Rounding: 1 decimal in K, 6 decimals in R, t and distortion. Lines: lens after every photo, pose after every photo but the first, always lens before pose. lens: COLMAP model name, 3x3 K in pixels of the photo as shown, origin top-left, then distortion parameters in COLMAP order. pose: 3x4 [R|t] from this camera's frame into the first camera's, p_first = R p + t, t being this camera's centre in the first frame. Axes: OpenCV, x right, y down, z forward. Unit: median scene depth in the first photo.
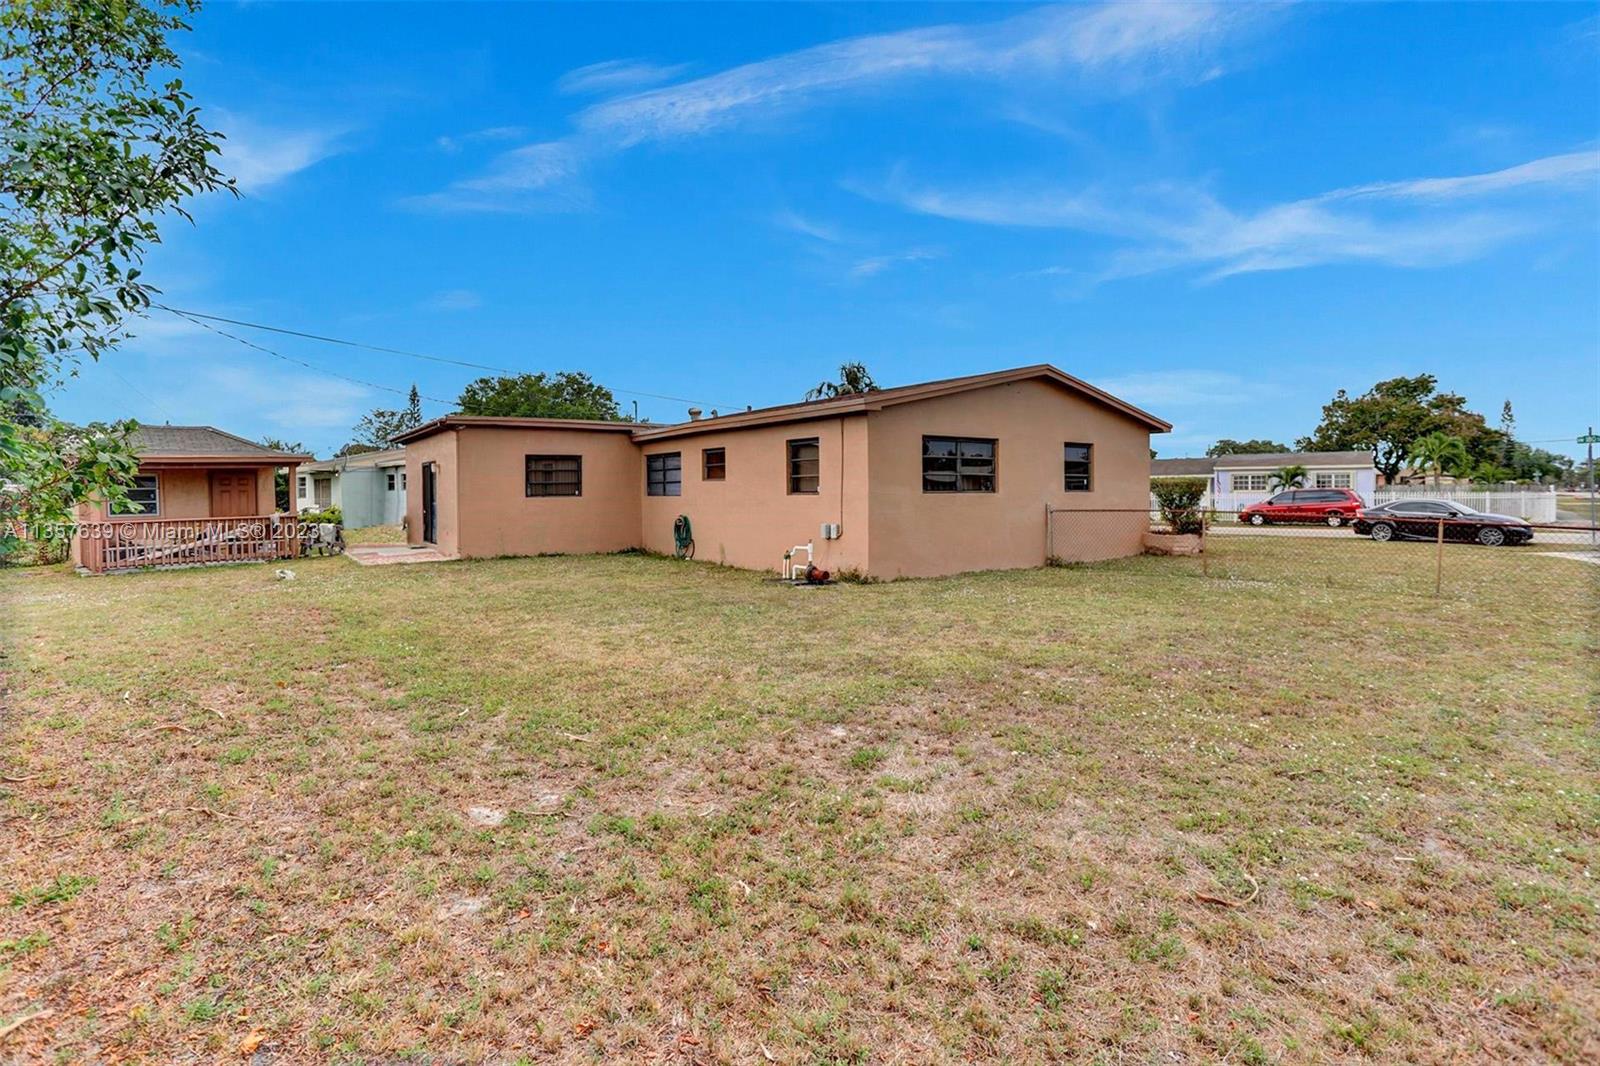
lens RADIAL K [[818.0, 0, 801.1], [0, 818.0, 511.4], [0, 0, 1]] dist [-0.092163, 0.041206]
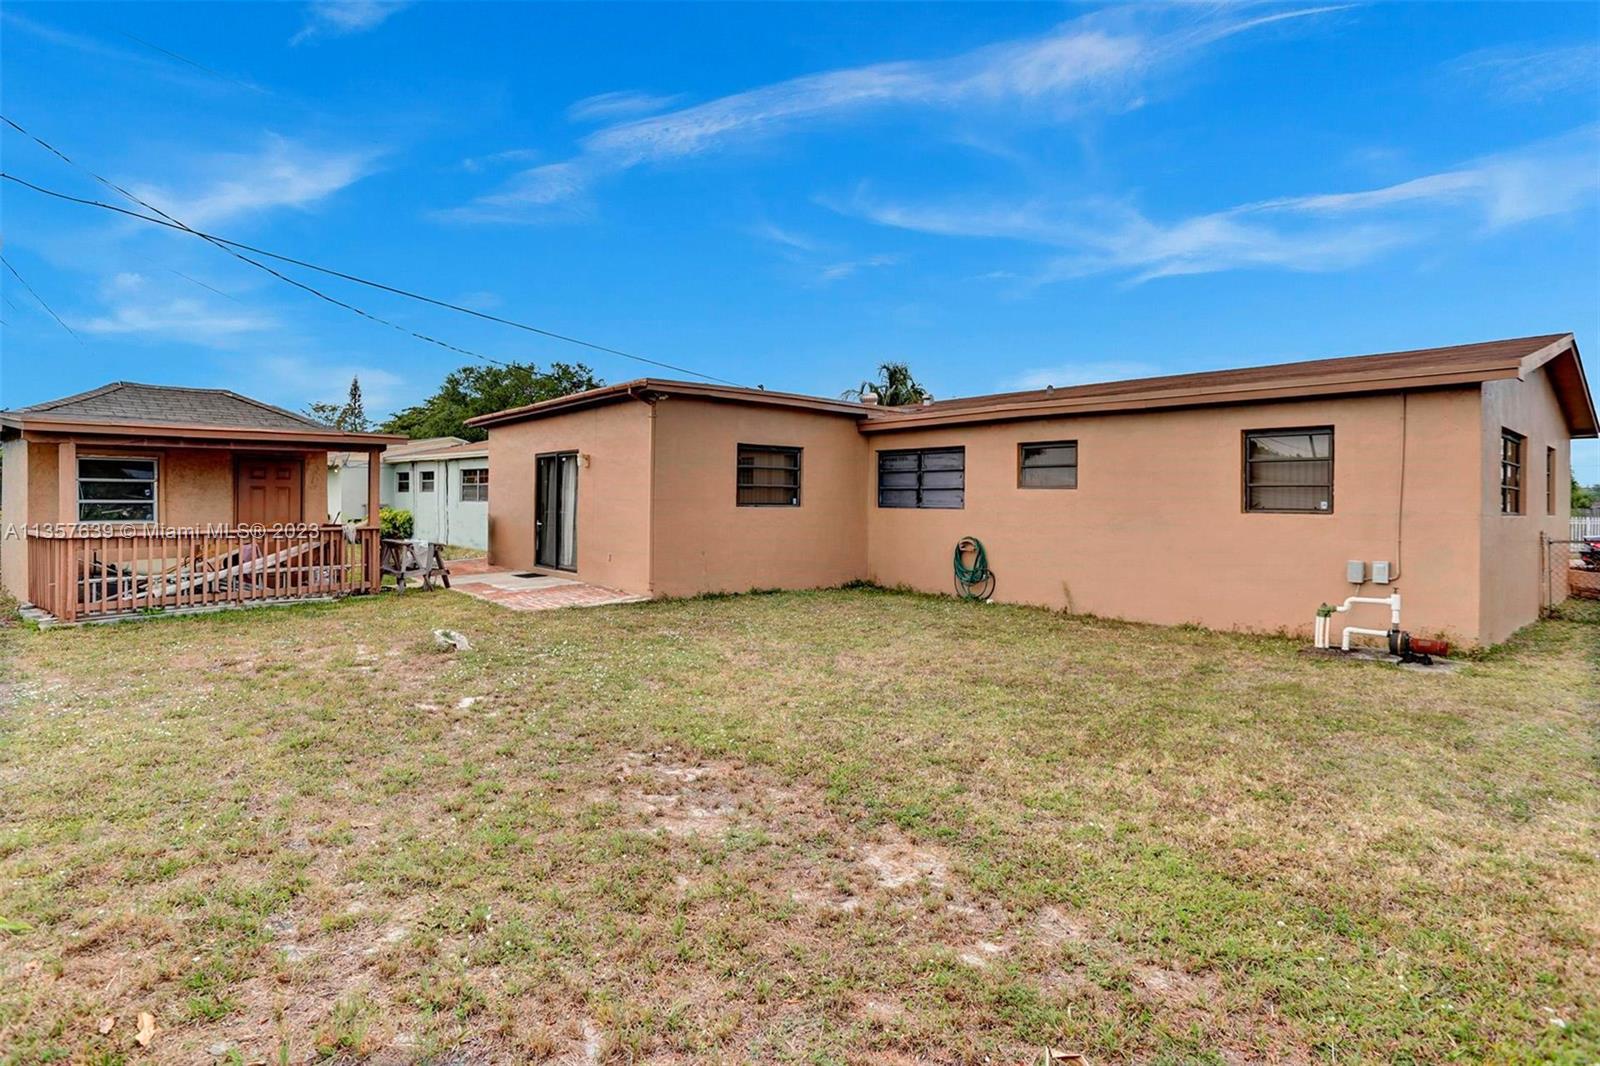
lens RADIAL K [[811.9, 0, 786.3], [0, 811.9, 510.4], [0, 0, 1]] dist [-0.097061, 0.042964]
pose [[0.996581, 0.018944, 0.080426, -0.348445], [-0.017790, 0.999729, -0.015035, -0.004772], [-0.080689, 0.013553, 0.996647, 0.319246]]
